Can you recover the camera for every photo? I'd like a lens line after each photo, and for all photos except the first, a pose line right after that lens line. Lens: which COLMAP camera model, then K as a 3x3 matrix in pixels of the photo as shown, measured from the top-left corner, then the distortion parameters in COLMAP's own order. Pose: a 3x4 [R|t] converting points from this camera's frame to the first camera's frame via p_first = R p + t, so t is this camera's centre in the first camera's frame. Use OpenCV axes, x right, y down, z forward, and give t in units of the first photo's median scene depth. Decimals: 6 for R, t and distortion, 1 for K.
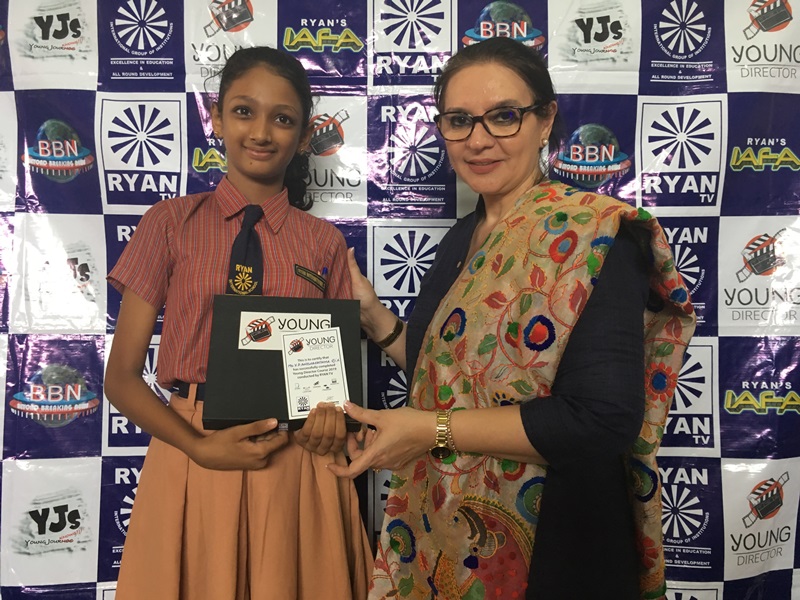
lens RADIAL K [[584.3, 0, 393.9], [0, 584.3, 301.0], [0, 0, 1]] dist [-0.010610, -0.008085]
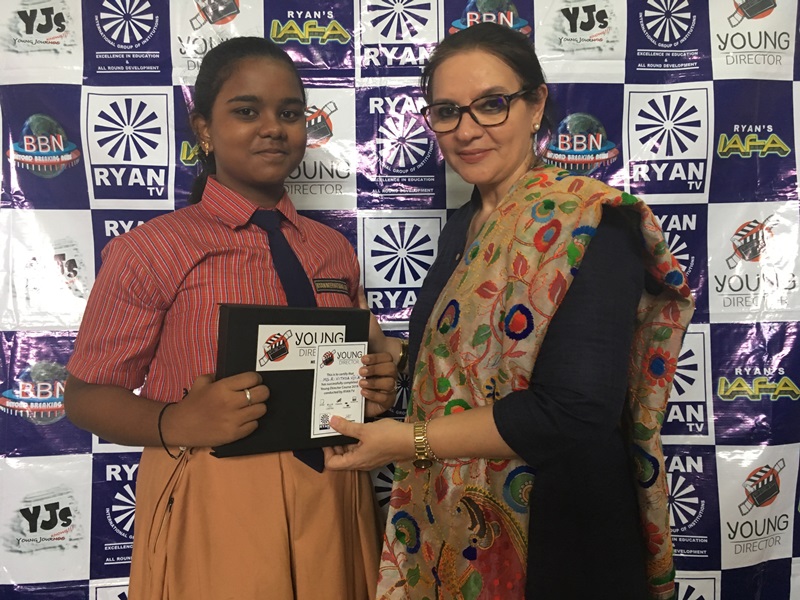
lens RADIAL K [[645.6, 0, 387.0], [0, 645.6, 302.4], [0, 0, 1]] dist [-0.001384, -0.036059]
pose [[0.999887, -0.014400, 0.004390, -0.001025], [0.014346, 0.999826, 0.011917, 0.004391], [-0.004561, -0.011853, 0.999919, -0.109456]]
